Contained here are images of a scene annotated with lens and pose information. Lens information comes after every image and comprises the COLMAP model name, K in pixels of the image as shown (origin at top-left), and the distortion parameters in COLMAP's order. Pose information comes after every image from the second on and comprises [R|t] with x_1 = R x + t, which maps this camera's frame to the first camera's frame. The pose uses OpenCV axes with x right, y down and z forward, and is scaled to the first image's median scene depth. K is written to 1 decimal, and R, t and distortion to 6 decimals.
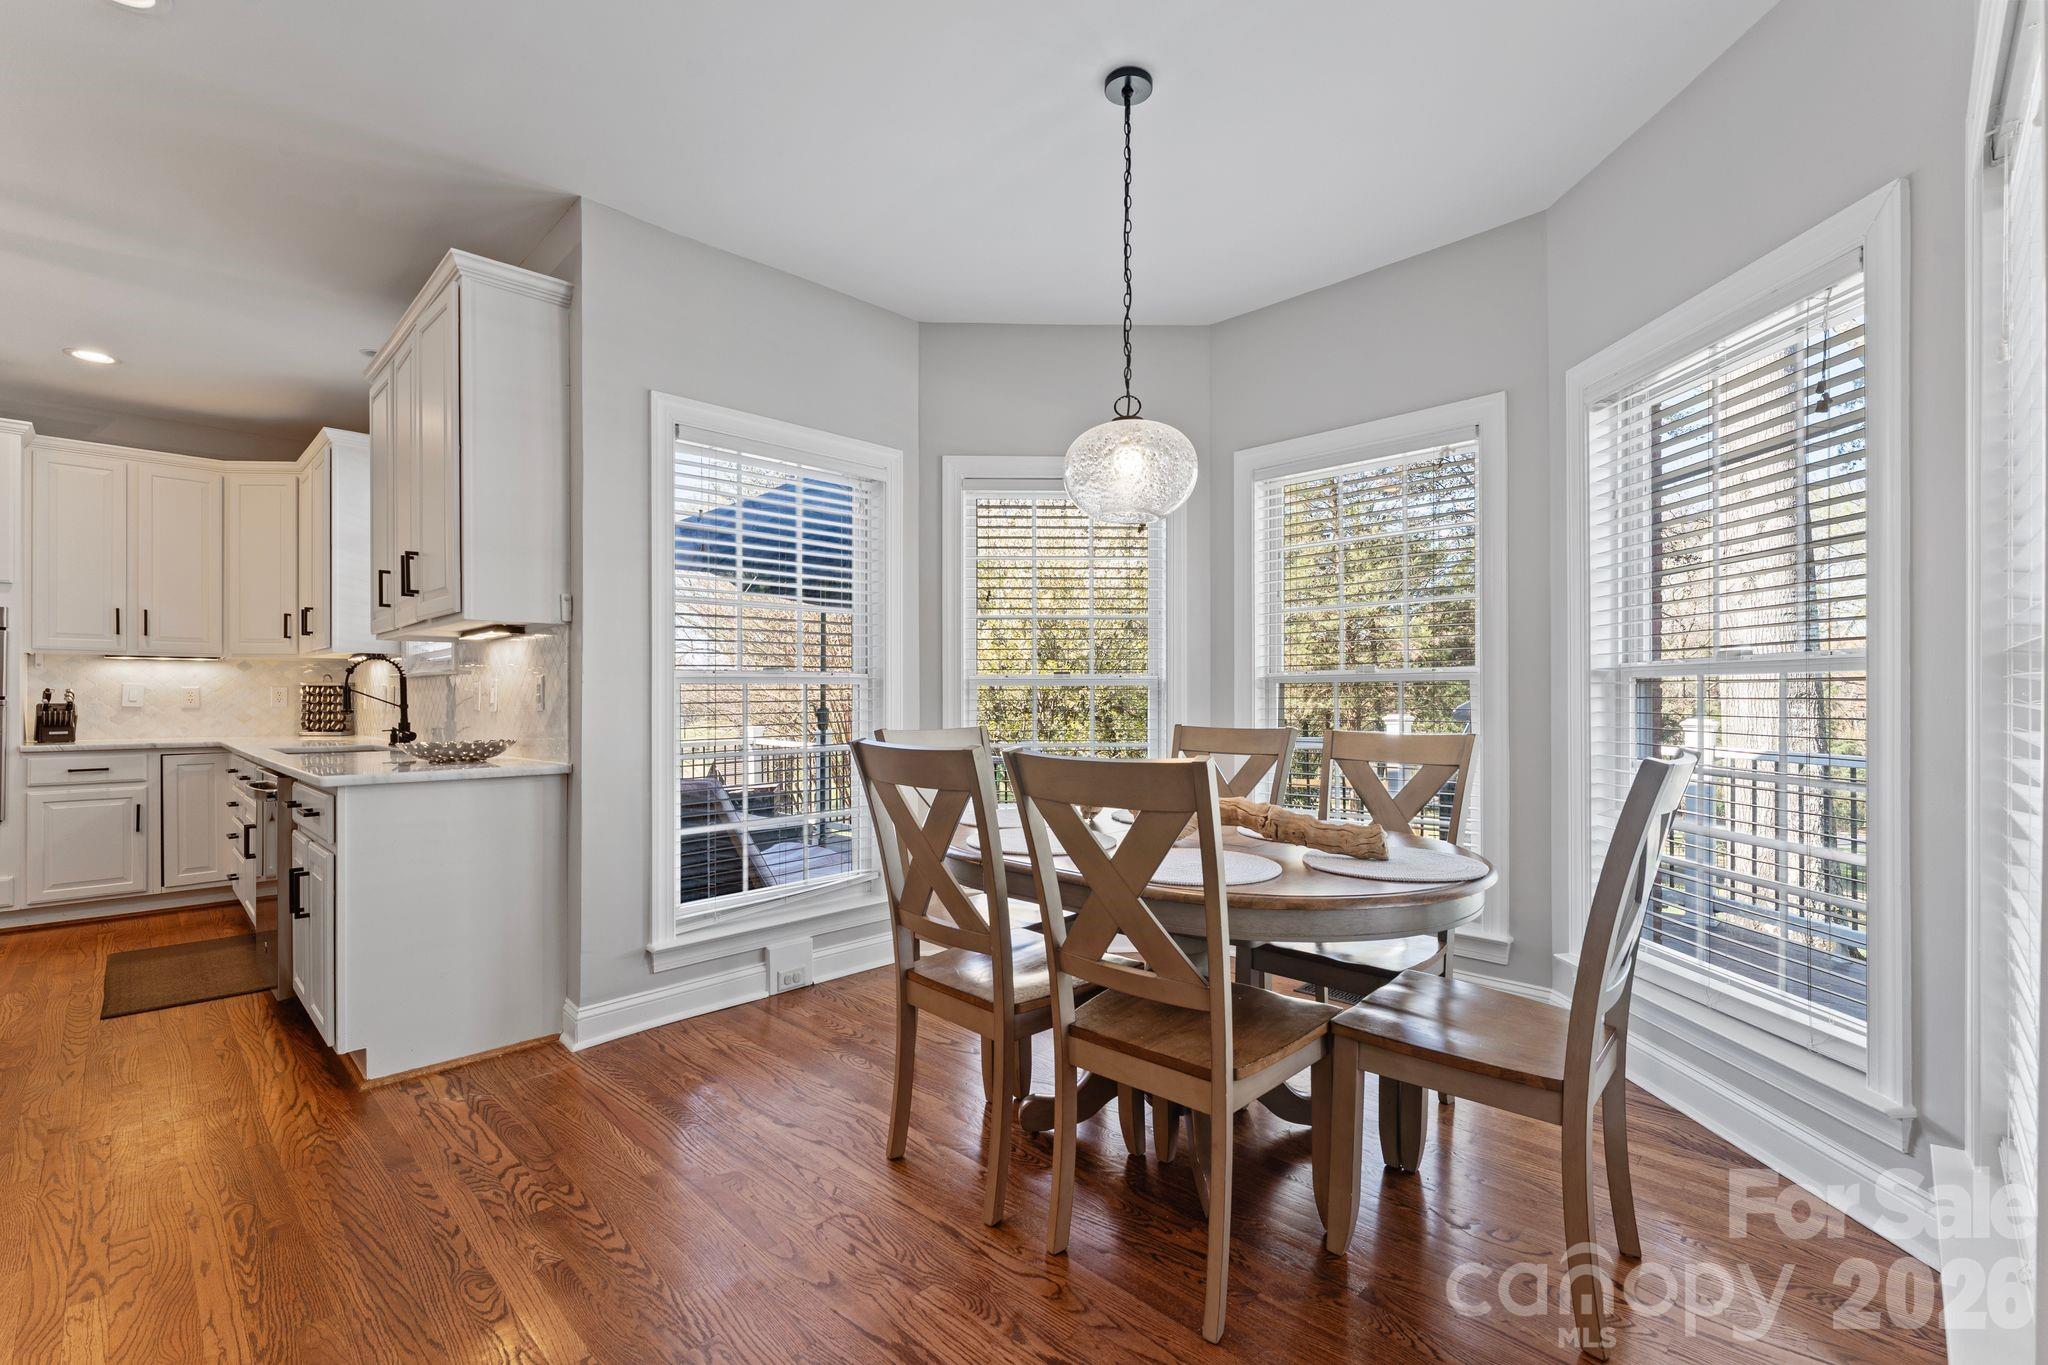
lens RADIAL K [[879.8, 0, 1053.6], [0, 879.8, 681.4], [0, 0, 1]] dist [0.017452, 0.000058]
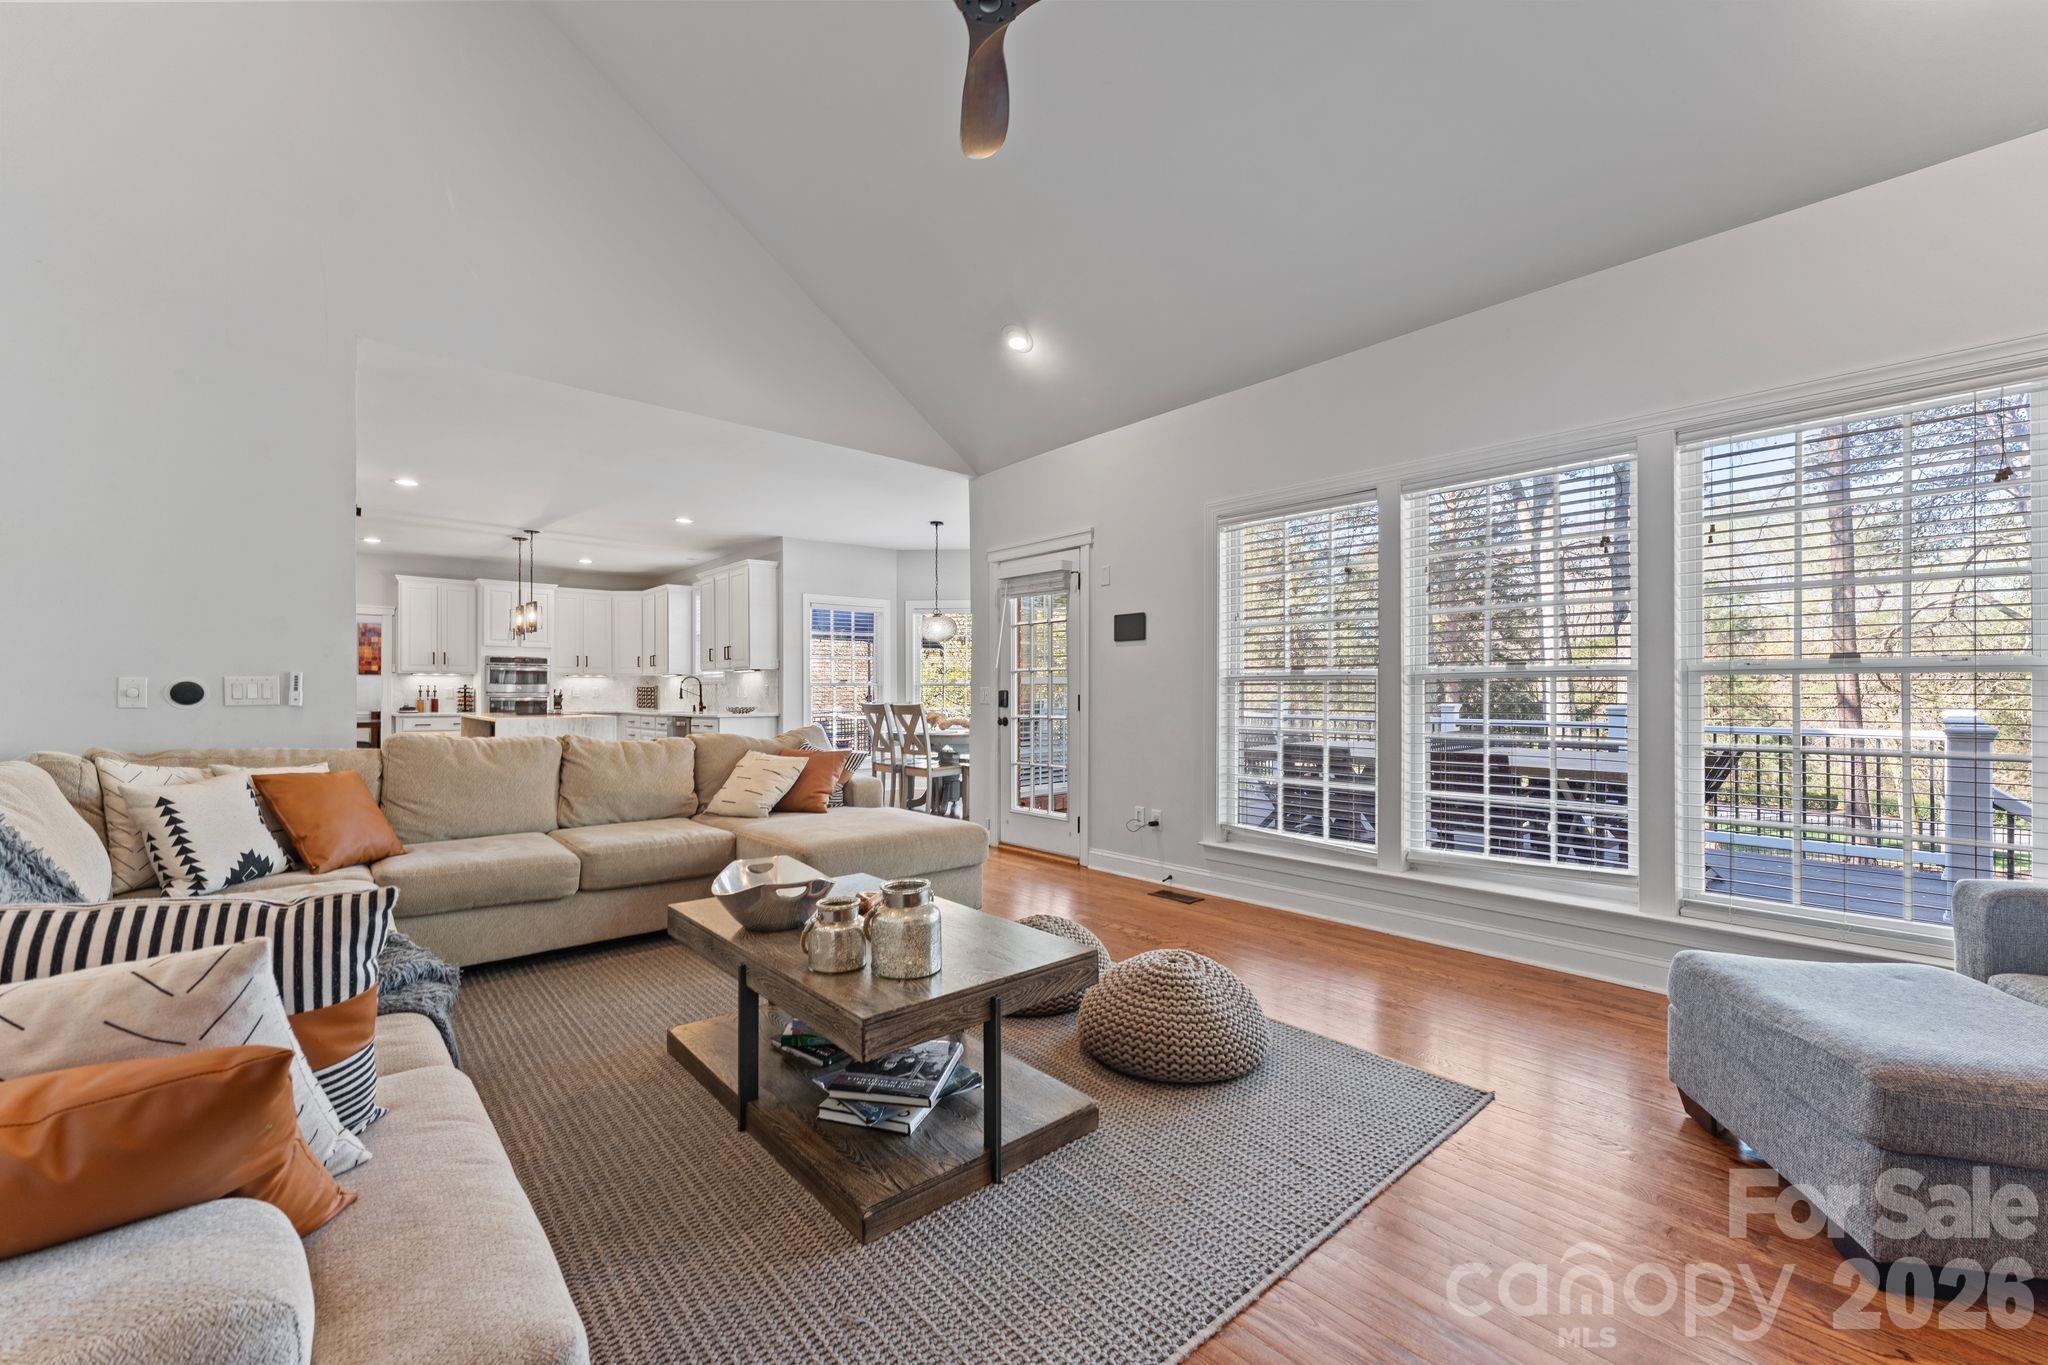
lens RADIAL K [[841.4, 0, 1029.0], [0, 841.4, 676.5], [0, 0, 1]] dist [-0.000366, 0.000164]
pose [[0.995055, 0.003987, -0.099243, 0.552068], [-0.004507, 0.999977, -0.005015, -0.024849], [0.099220, 0.005438, 0.995051, -1.631705]]
